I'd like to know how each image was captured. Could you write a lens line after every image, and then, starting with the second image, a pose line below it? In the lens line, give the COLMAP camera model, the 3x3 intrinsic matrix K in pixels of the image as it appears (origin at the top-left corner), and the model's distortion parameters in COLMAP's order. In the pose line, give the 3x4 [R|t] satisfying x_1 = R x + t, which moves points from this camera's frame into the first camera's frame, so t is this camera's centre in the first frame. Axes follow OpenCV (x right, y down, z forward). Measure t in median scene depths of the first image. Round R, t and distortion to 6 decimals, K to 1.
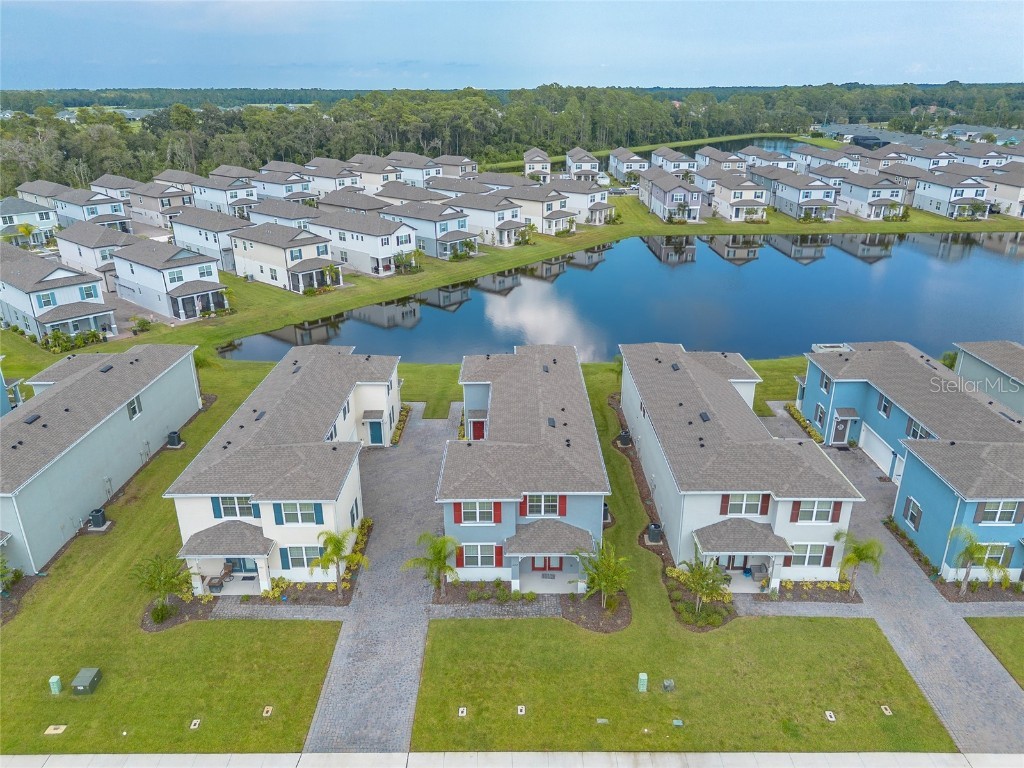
lens RADIAL K [[723.6, 0, 512.0], [0, 723.6, 384.0], [0, 0, 1]] dist [0.101072, -0.124267]
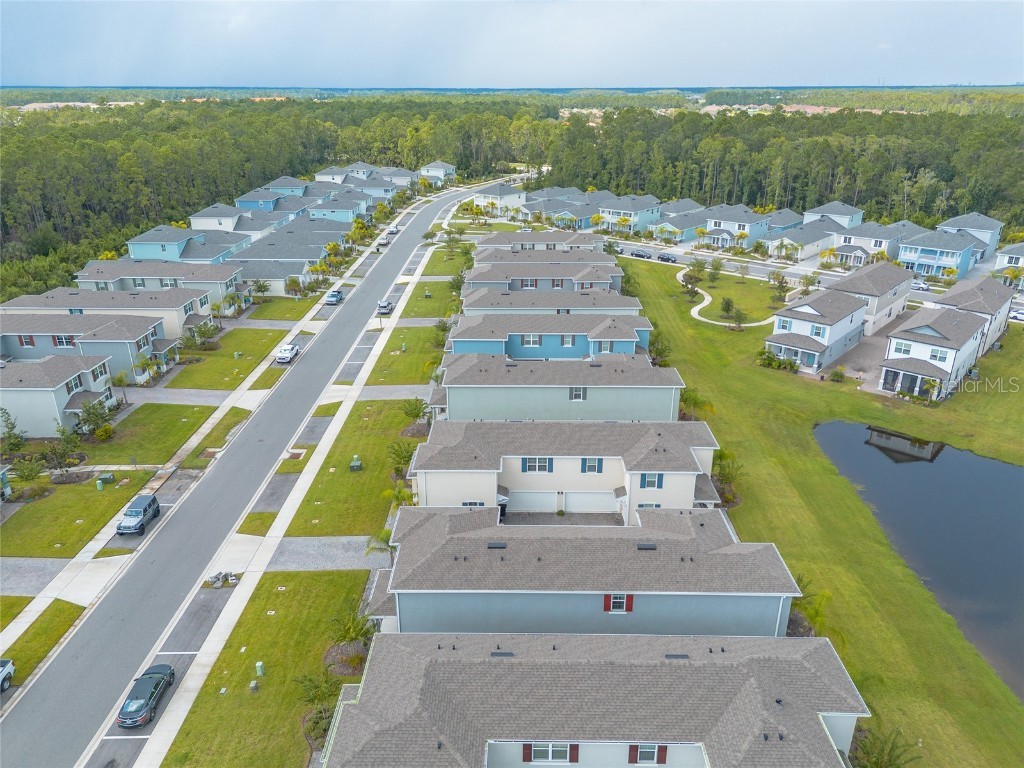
lens RADIAL K [[723.6, 0, 512.0], [0, 723.6, 384.0], [0, 0, 1]] dist [0.101072, -0.124267]
pose [[-0.007472, 0.381159, -0.924479, 0.407833], [-0.372797, 0.856795, 0.356266, -0.228885], [0.927883, 0.347305, 0.135693, 0.358704]]
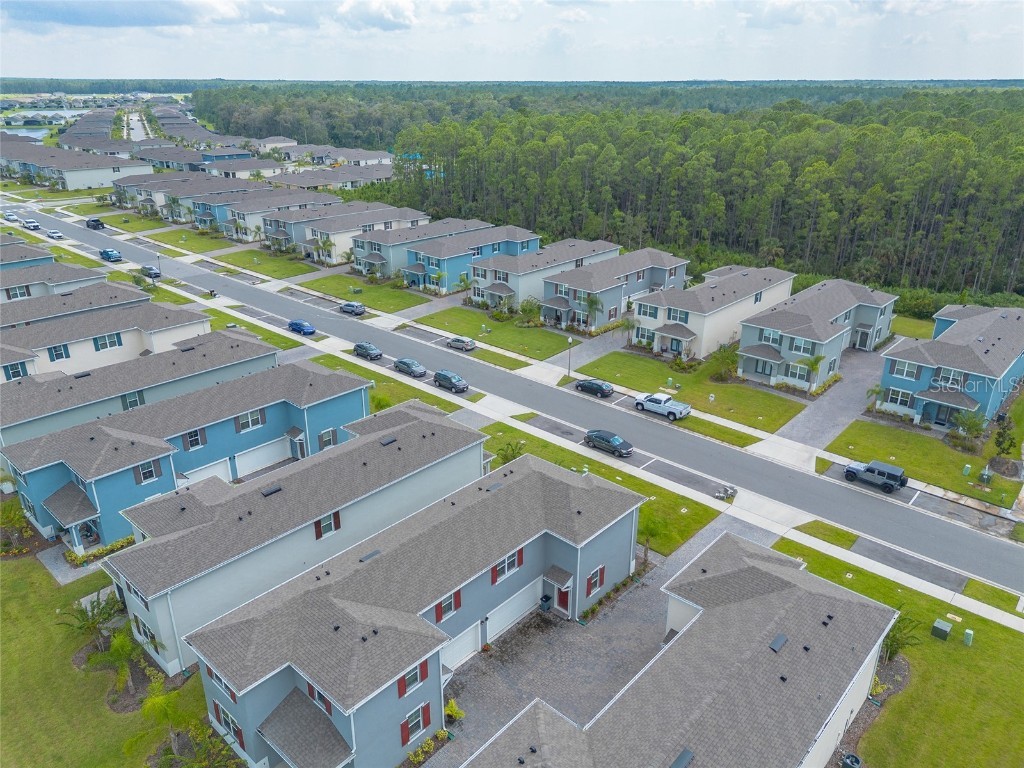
lens RADIAL K [[723.6, 0, 512.0], [0, 723.6, 384.0], [0, 0, 1]] dist [0.101072, -0.124267]
pose [[-0.743280, -0.251609, 0.619861, -0.240983], [0.252103, 0.752916, 0.607916, -0.289637], [-0.619660, 0.608121, -0.496196, 0.620572]]
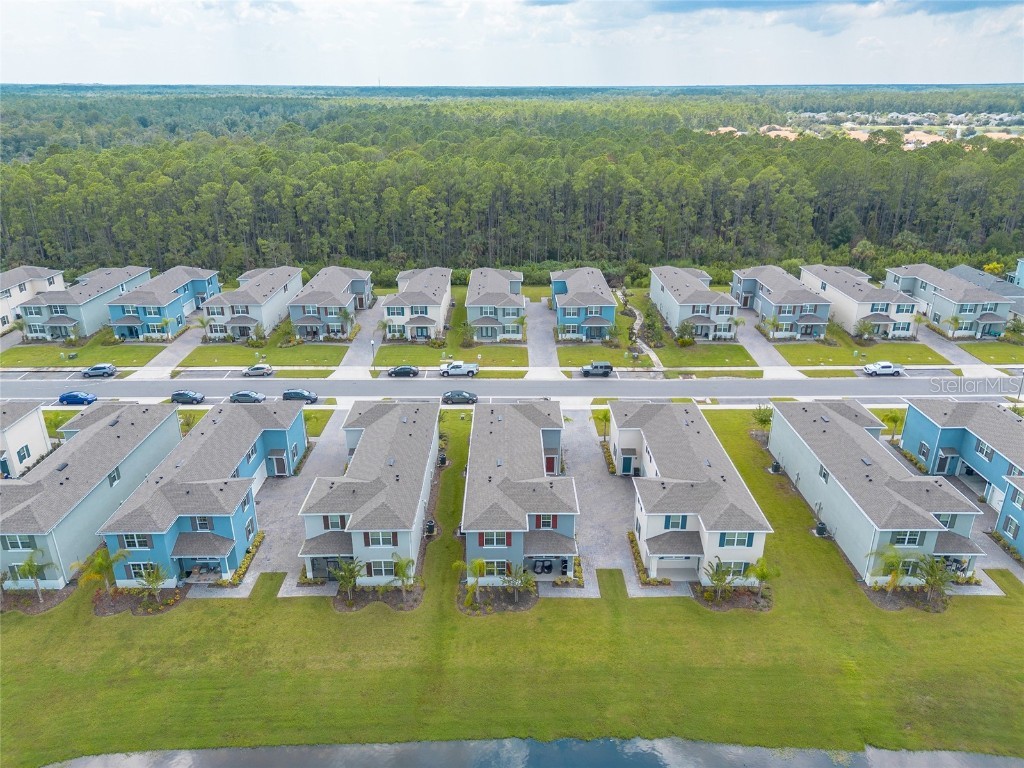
lens RADIAL K [[723.6, 0, 512.0], [0, 723.6, 384.0], [0, 0, 1]] dist [0.101072, -0.124267]
pose [[-0.999876, 0.009923, -0.012265, 0.023913], [-0.001425, 0.717443, 0.696616, -0.507131], [0.015712, 0.696547, -0.717340, 0.944986]]
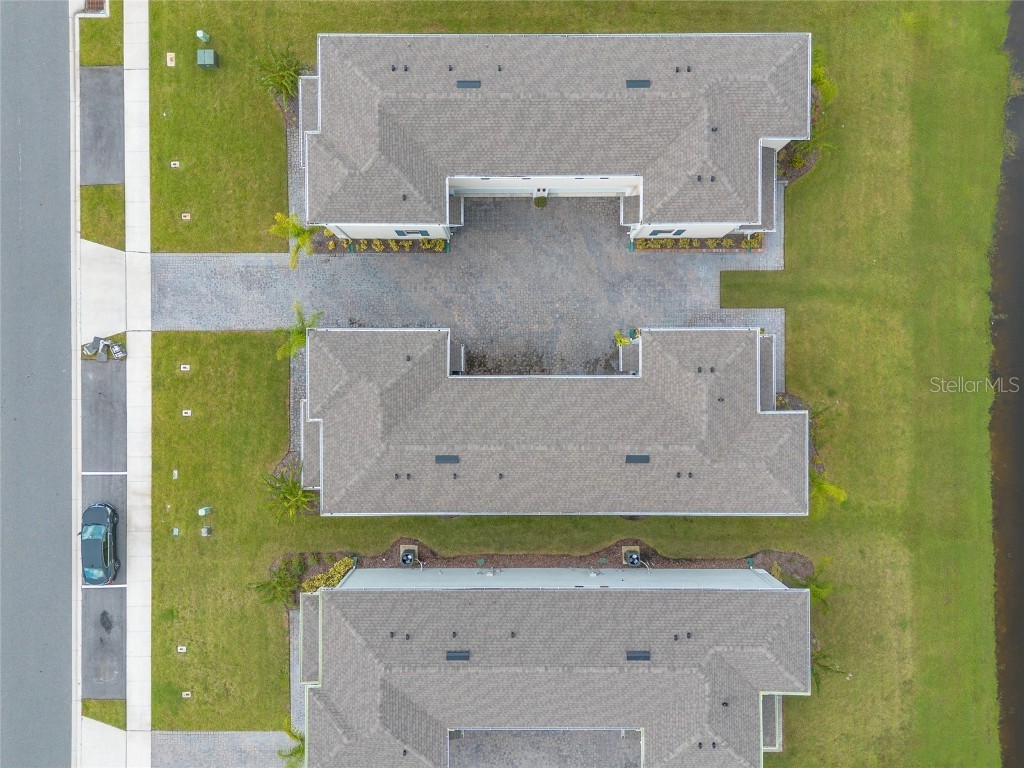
lens RADIAL K [[723.6, 0, 512.0], [0, 723.6, 384.0], [0, 0, 1]] dist [0.101072, -0.124267]
pose [[0.005015, 0.999871, 0.015239, -0.018098], [-0.373816, -0.012260, 0.927422, -0.317629], [0.927489, -0.010347, 0.373707, 0.343972]]
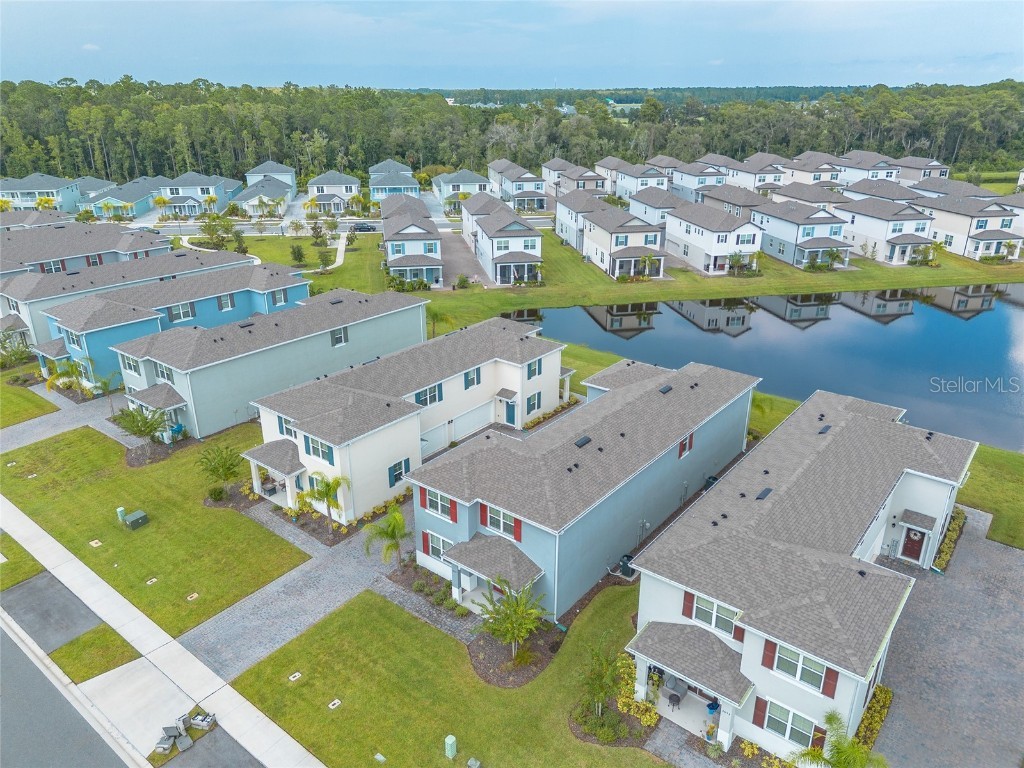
lens RADIAL K [[723.6, 0, 512.0], [0, 723.6, 384.0], [0, 0, 1]] dist [0.101072, -0.124267]
pose [[0.784649, 0.237155, -0.572785, 0.209043], [-0.236123, 0.968621, 0.077586, -0.027149], [0.573211, 0.074370, 0.816026, 0.107389]]
